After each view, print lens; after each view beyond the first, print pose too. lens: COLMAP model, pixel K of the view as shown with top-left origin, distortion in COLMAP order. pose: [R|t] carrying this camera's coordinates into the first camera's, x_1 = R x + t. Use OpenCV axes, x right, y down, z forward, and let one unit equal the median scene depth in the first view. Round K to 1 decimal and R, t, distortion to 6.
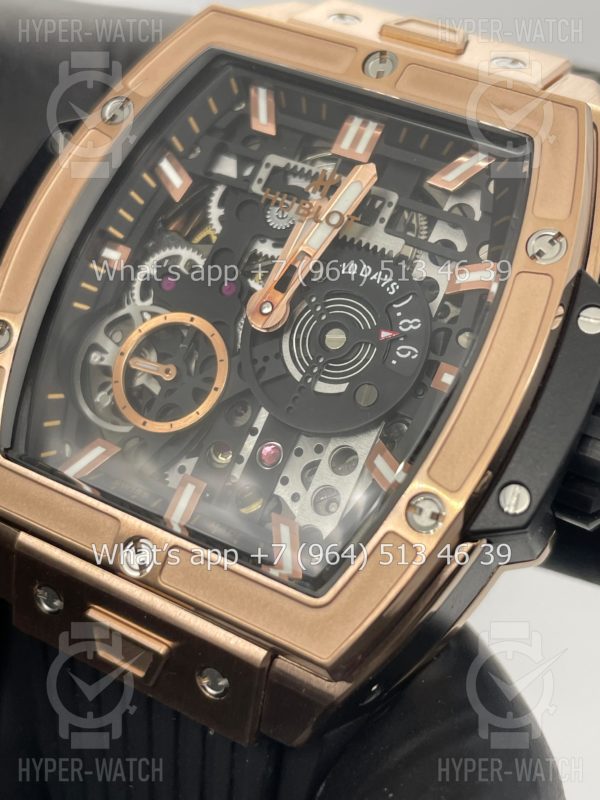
lens RADIAL K [[1260.5, 0, 300.0], [0, 1260.5, 400.0], [0, 0, 1]] dist [0.107431, 0.076112]
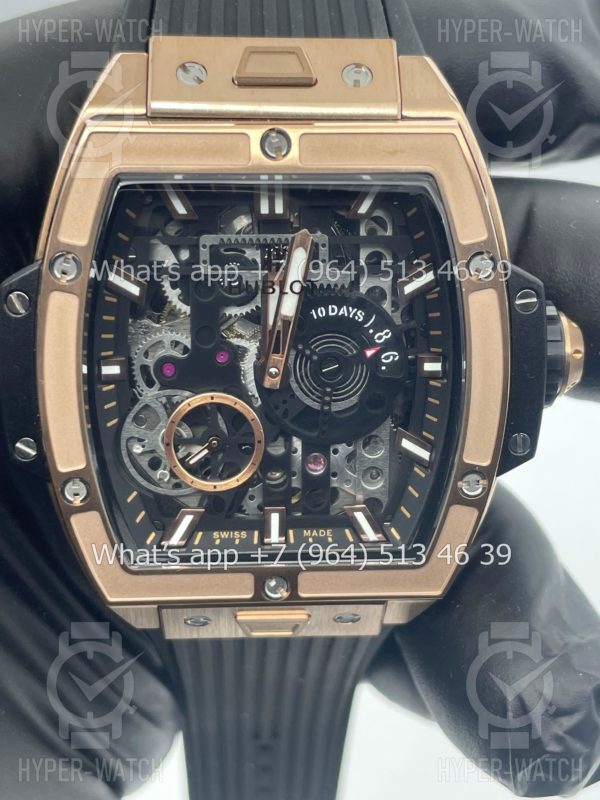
lens RADIAL K [[1260.5, 0, 300.0], [0, 1260.5, 400.0], [0, 0, 1]] dist [0.107431, 0.076112]
pose [[0.852100, -0.485318, 0.195939, -0.257341], [0.323860, 0.783017, 0.531036, -0.692774], [-0.411145, -0.389039, 0.824384, -0.035967]]
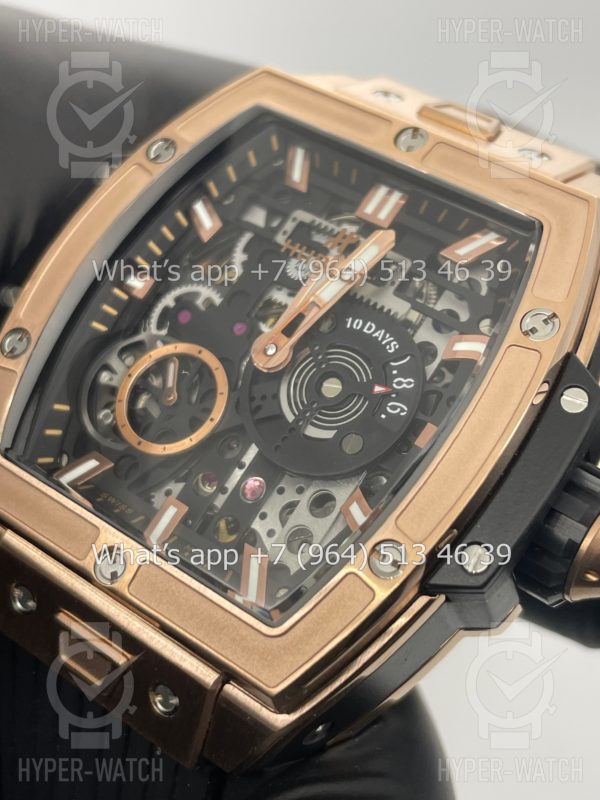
lens RADIAL K [[1260.5, 0, 300.0], [0, 1260.5, 400.0], [0, 0, 1]] dist [0.107431, 0.076112]
pose [[0.989185, 0.139069, -0.046616, 0.051698], [-0.142176, 0.987237, -0.071752, 0.039547], [0.036043, 0.077604, 0.996333, -0.036750]]
